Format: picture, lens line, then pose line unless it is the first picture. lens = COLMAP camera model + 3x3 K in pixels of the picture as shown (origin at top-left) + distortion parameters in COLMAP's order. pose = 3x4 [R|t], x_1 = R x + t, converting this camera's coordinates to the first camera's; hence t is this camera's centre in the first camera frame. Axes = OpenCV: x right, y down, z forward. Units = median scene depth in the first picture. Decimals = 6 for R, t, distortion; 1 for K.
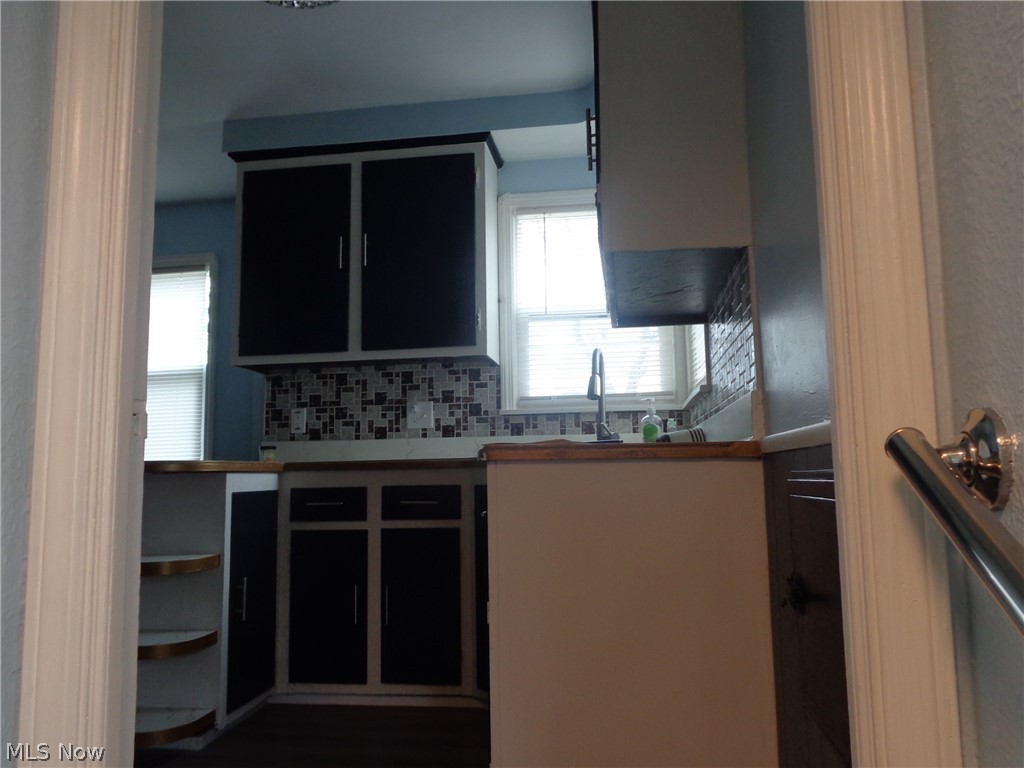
lens RADIAL K [[766.3, 0, 509.7], [0, 766.3, 377.9], [0, 0, 1]] dist [-0.006326, 0.010620]
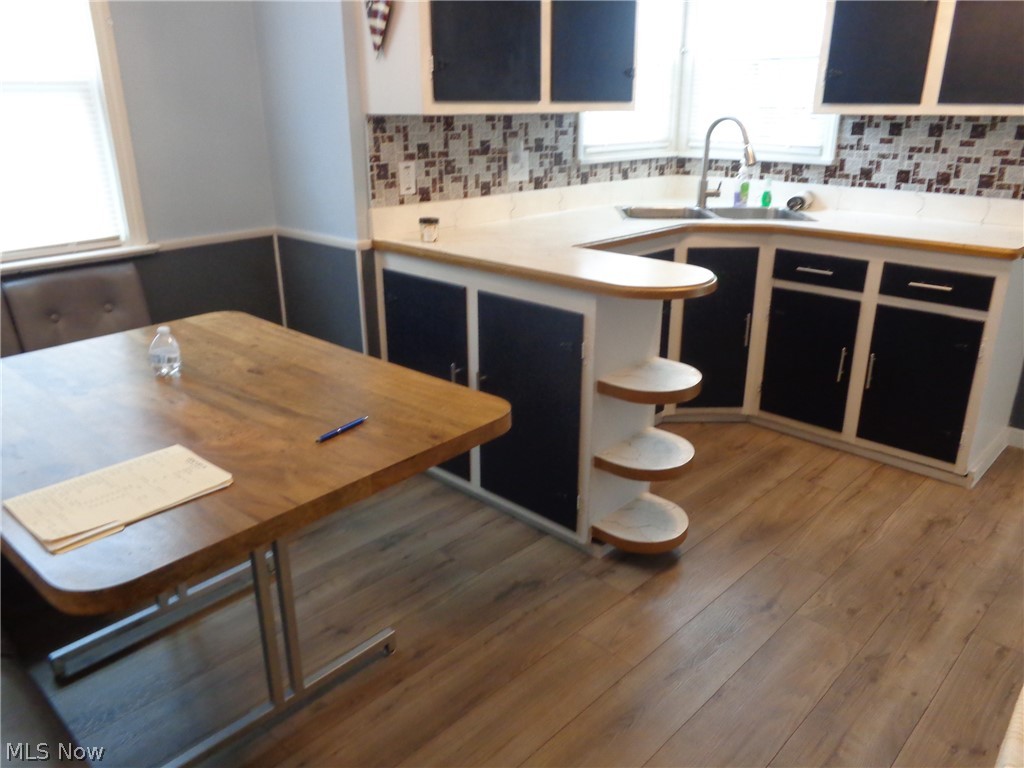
lens RADIAL K [[766.3, 0, 513.0], [0, 766.3, 377.7], [0, 0, 1]] dist [-0.006326, 0.010620]
pose [[0.582442, -0.257094, 0.771145, -0.888381], [-0.109362, 0.915258, 0.387740, -0.074235], [-0.805482, -0.310170, 0.504969, 0.465670]]
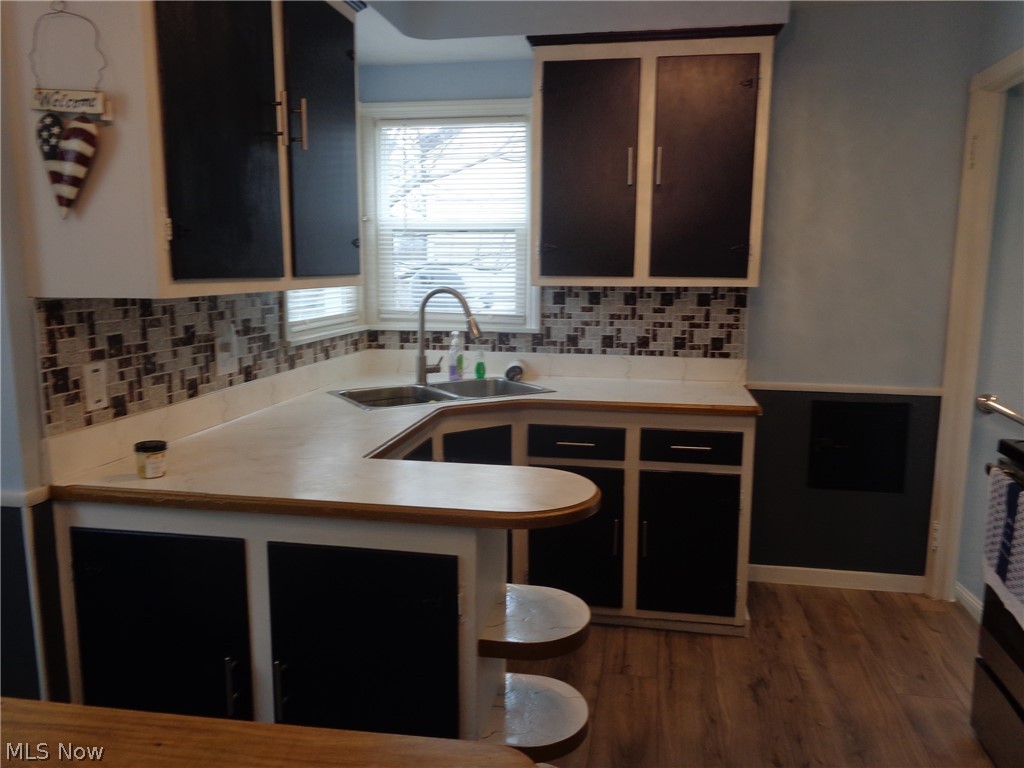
lens RADIAL K [[766.3, 0, 512.4], [0, 766.3, 377.3], [0, 0, 1]] dist [-0.006326, 0.010620]
pose [[0.043480, -0.126060, 0.991069, -0.803938], [-0.125526, 0.983457, 0.130598, -0.056261], [-0.991137, -0.130084, 0.026937, 0.718279]]
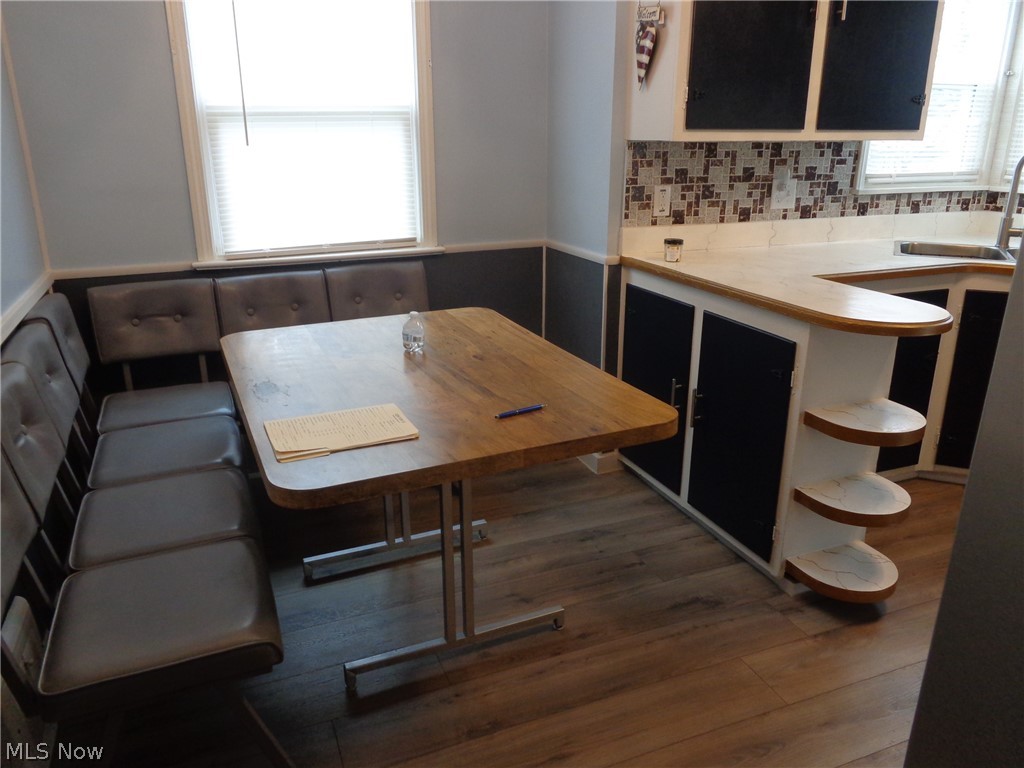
lens RADIAL K [[766.3, 0, 516.0], [0, 766.3, 375.0], [0, 0, 1]] dist [-0.006326, 0.010620]
pose [[0.860540, -0.135277, 0.491091, -0.862410], [-0.081776, 0.914898, 0.395316, -0.087802], [-0.502775, -0.380345, 0.776244, 0.374864]]
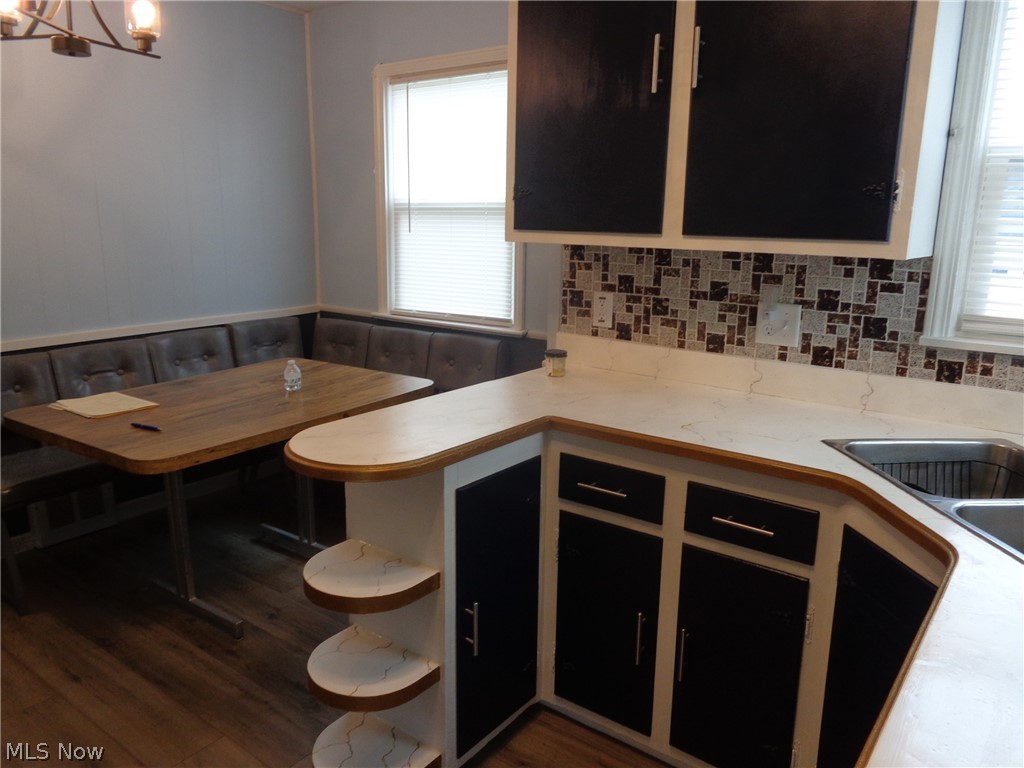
lens RADIAL K [[766.3, 0, 518.0], [0, 766.3, 375.6], [0, 0, 1]] dist [-0.006326, 0.010620]
pose [[0.877706, 0.132685, -0.460464, -0.009215], [0.029517, 0.944107, 0.328314, -0.125320], [0.478290, -0.301755, 0.824732, 0.364208]]
